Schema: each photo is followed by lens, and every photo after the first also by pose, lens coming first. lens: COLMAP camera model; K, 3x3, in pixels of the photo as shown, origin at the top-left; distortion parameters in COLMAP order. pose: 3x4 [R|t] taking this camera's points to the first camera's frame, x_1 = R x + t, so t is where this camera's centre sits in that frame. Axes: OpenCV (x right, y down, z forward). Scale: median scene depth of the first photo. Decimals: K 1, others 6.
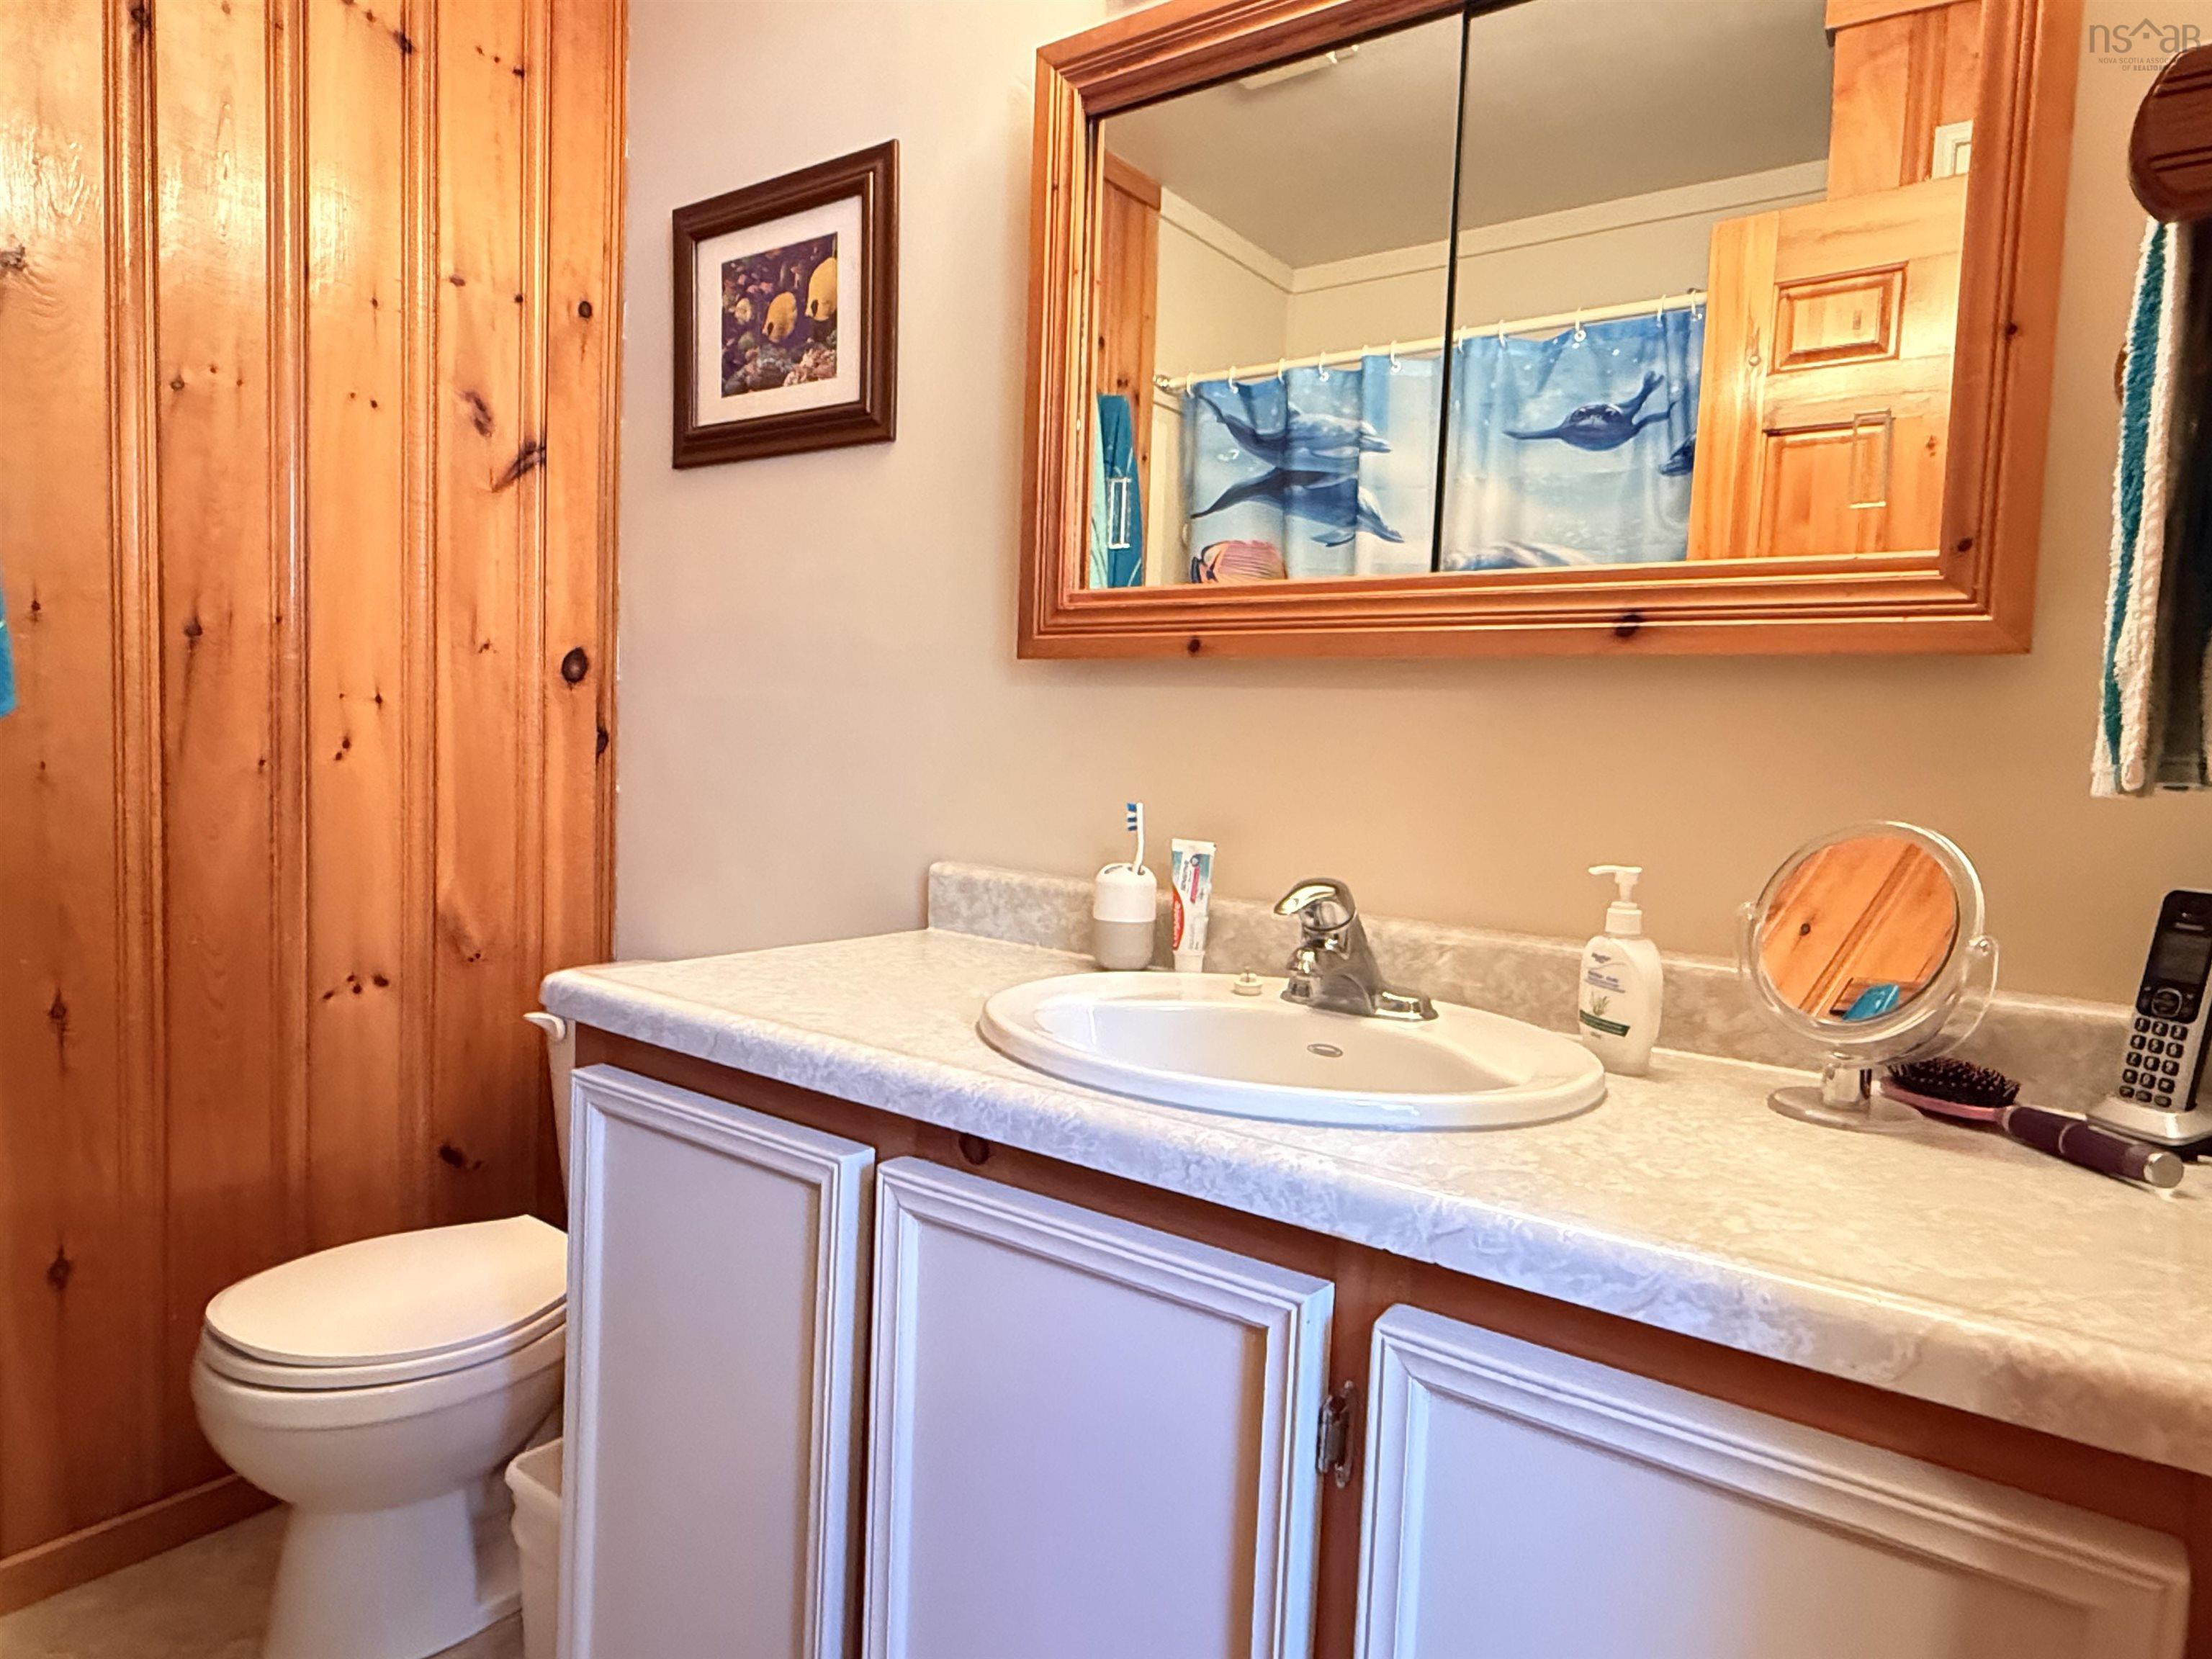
lens RADIAL K [[1314.9, 0, 1100.1], [0, 1314.9, 841.7], [0, 0, 1]] dist [0.000697, -0.000486]
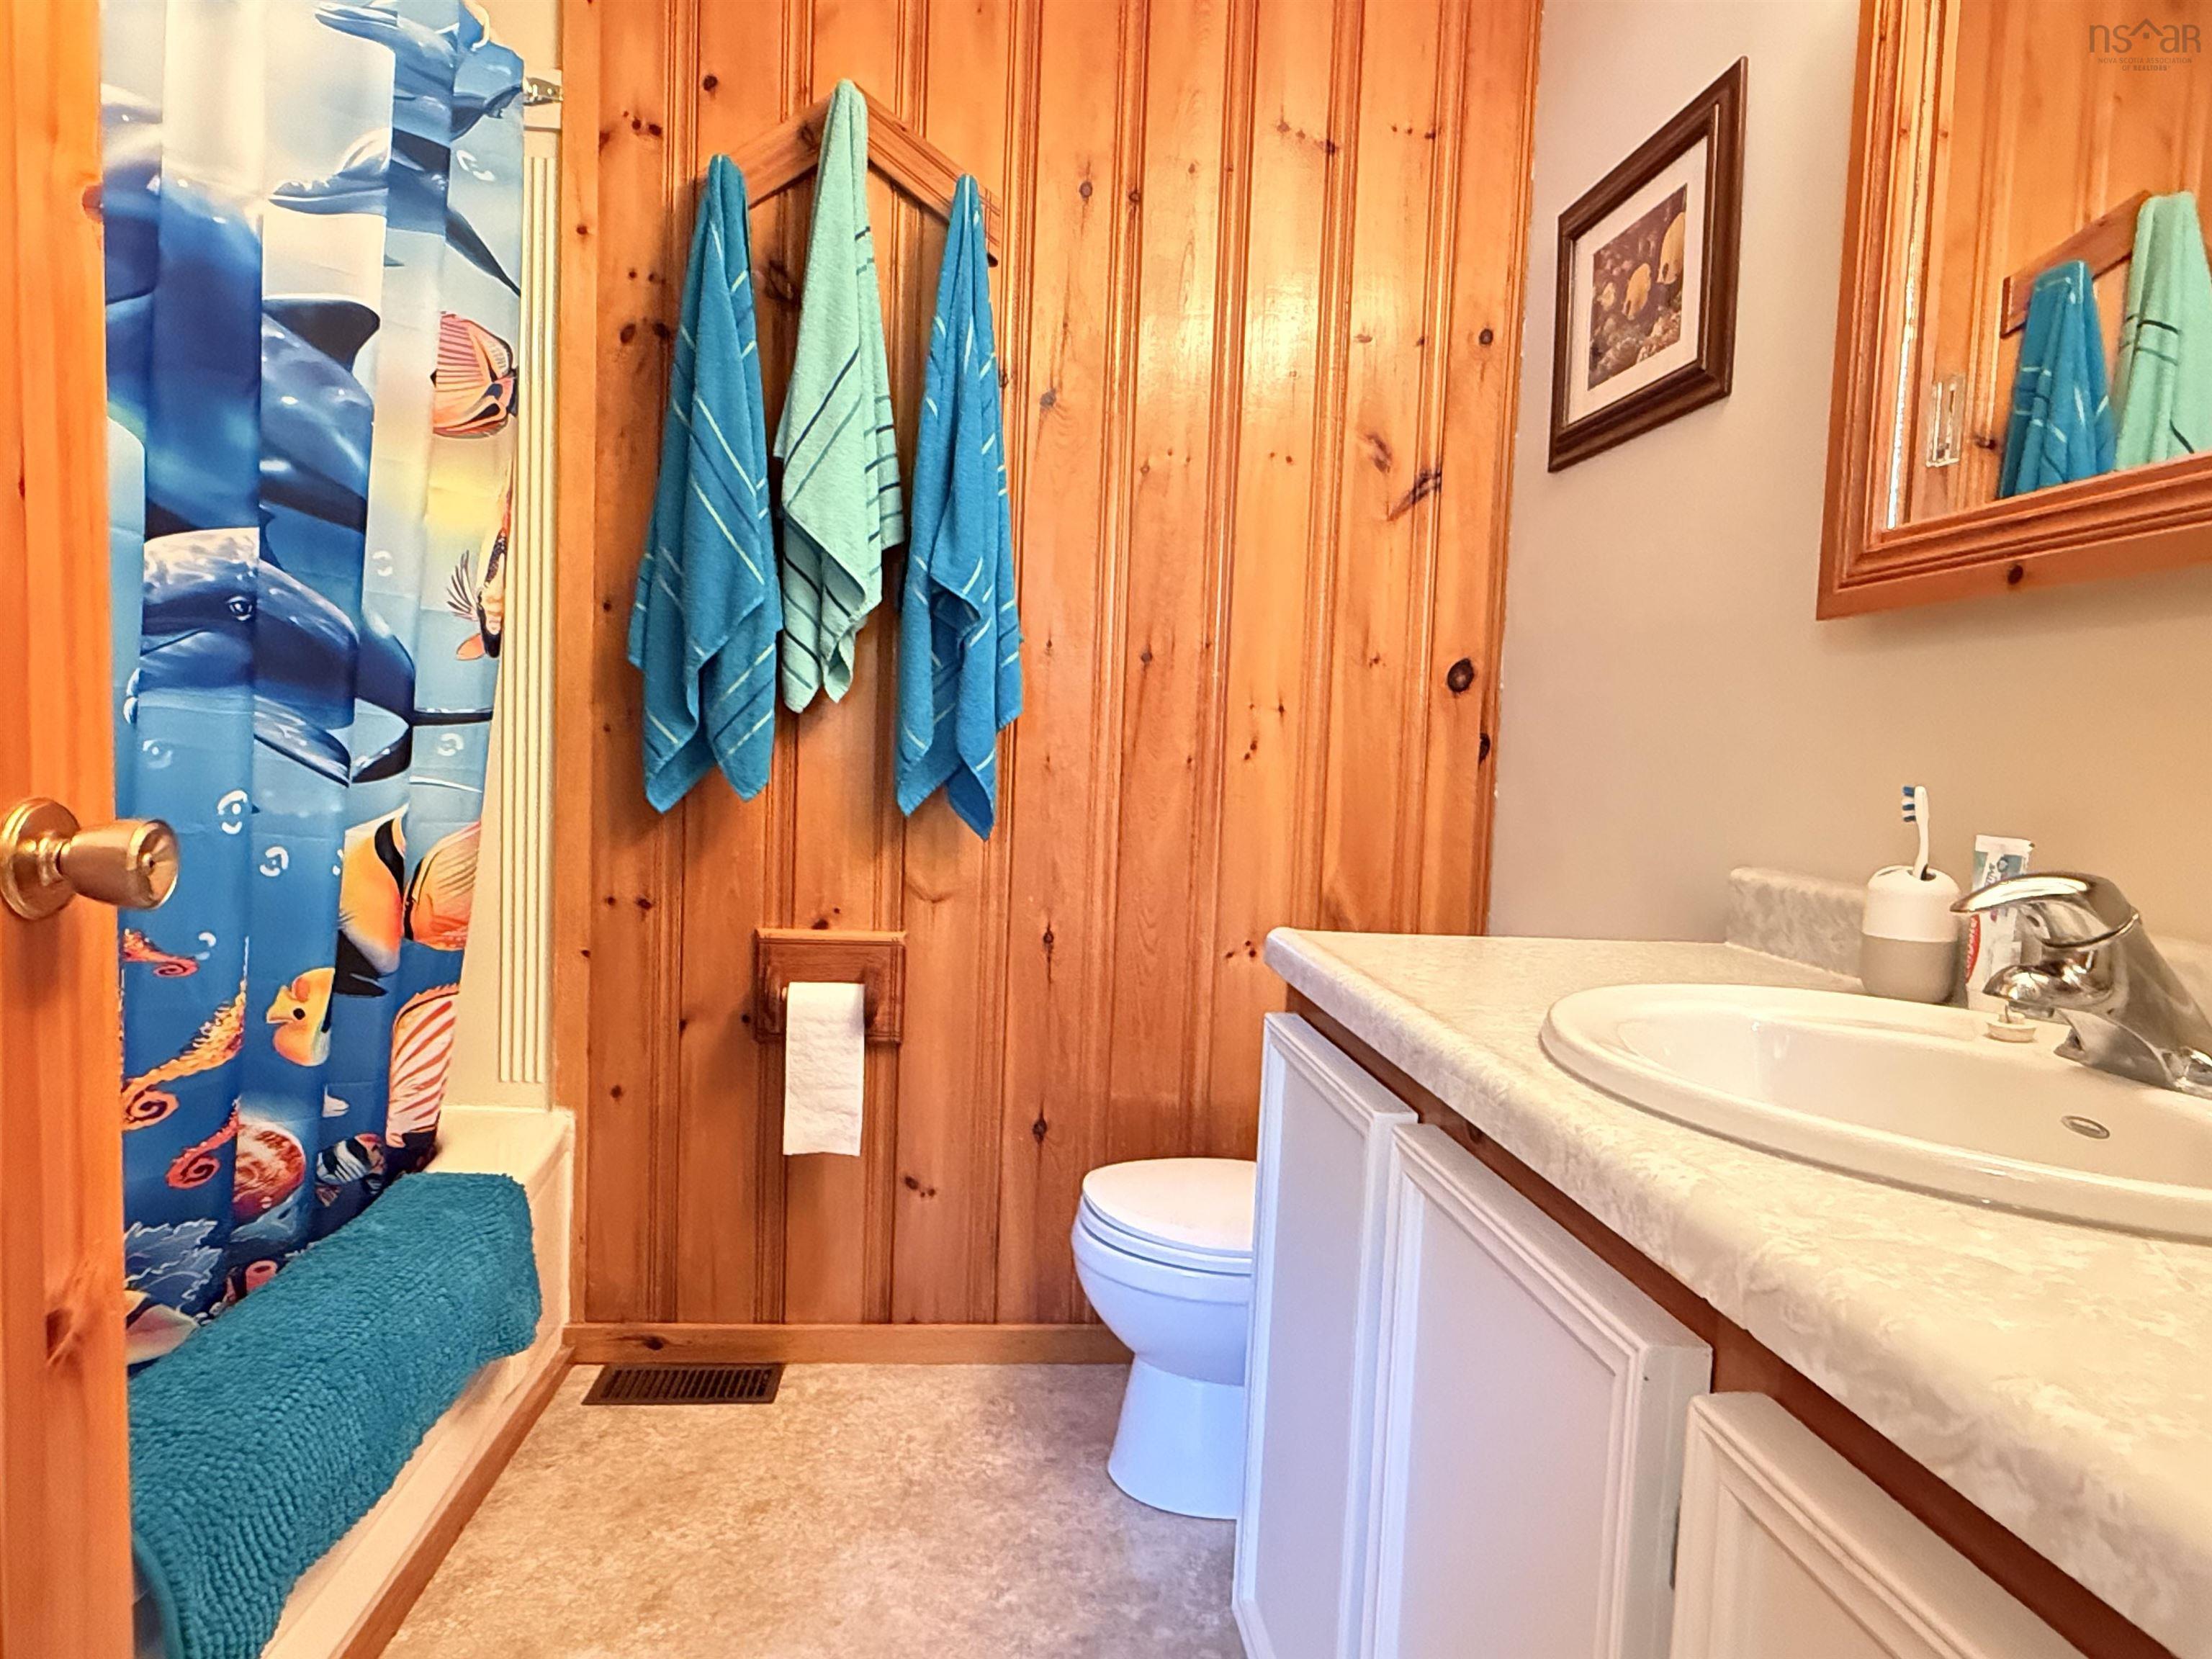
lens RADIAL K [[1314.1, 0, 1101.0], [0, 1314.1, 853.2], [0, 0, 1]] dist [-0.002016, -0.002288]
pose [[0.665662, 0.042516, -0.745041, 0.238755], [-0.068535, 0.997639, -0.004302, 0.038739], [0.743100, 0.053925, 0.667004, 0.108567]]
